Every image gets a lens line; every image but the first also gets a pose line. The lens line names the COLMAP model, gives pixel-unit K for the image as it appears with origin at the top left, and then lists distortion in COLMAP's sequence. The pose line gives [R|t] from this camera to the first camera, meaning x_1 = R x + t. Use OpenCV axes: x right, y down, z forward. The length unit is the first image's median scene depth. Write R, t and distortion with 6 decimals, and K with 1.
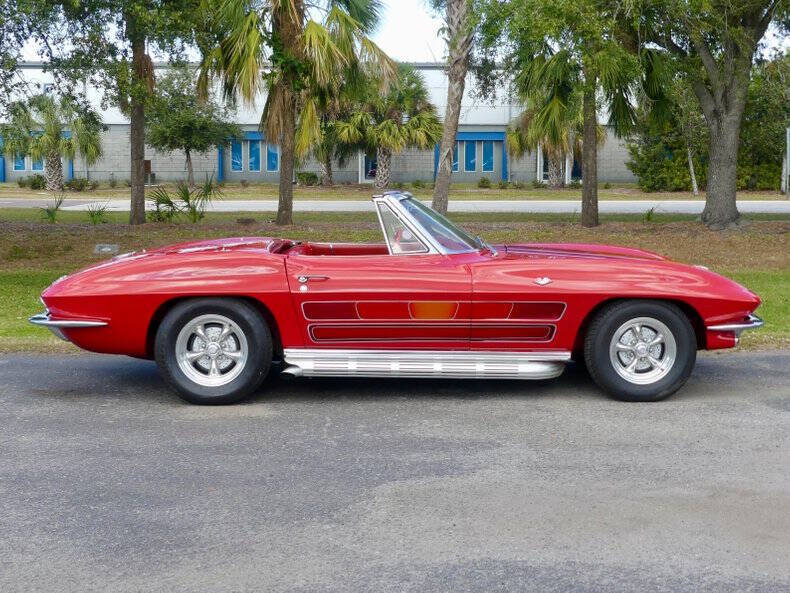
lens RADIAL K [[1507.5, 0, 388.3], [0, 1507.5, 310.3], [0, 0, 1]] dist [0.045012, -0.163099]
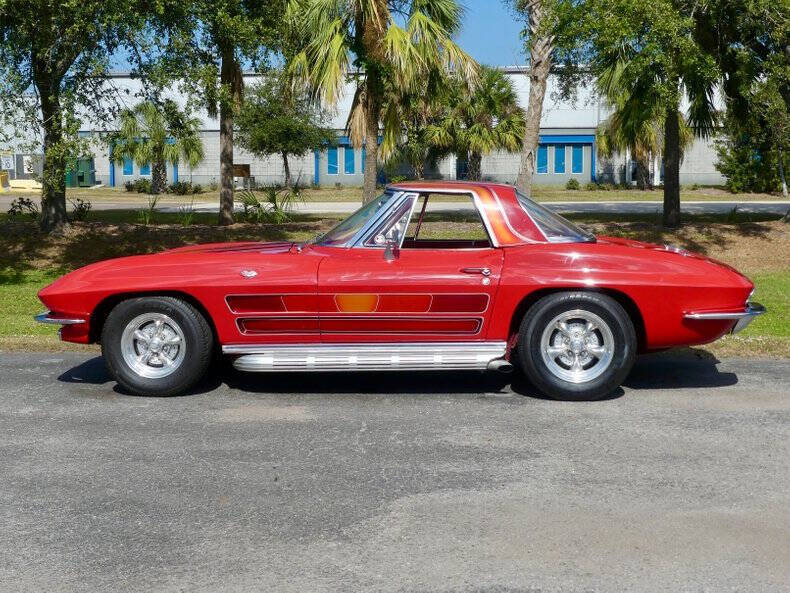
lens RADIAL K [[1351.2, 0, 395.0], [0, 1351.2, 296.5], [0, 0, 1]] dist [0.000577, 0.011735]
pose [[0.994558, 0.003438, -0.104125, 0.044959], [-0.004218, 0.999965, -0.007265, -0.002040], [0.104096, 0.007664, 0.994538, 0.092714]]
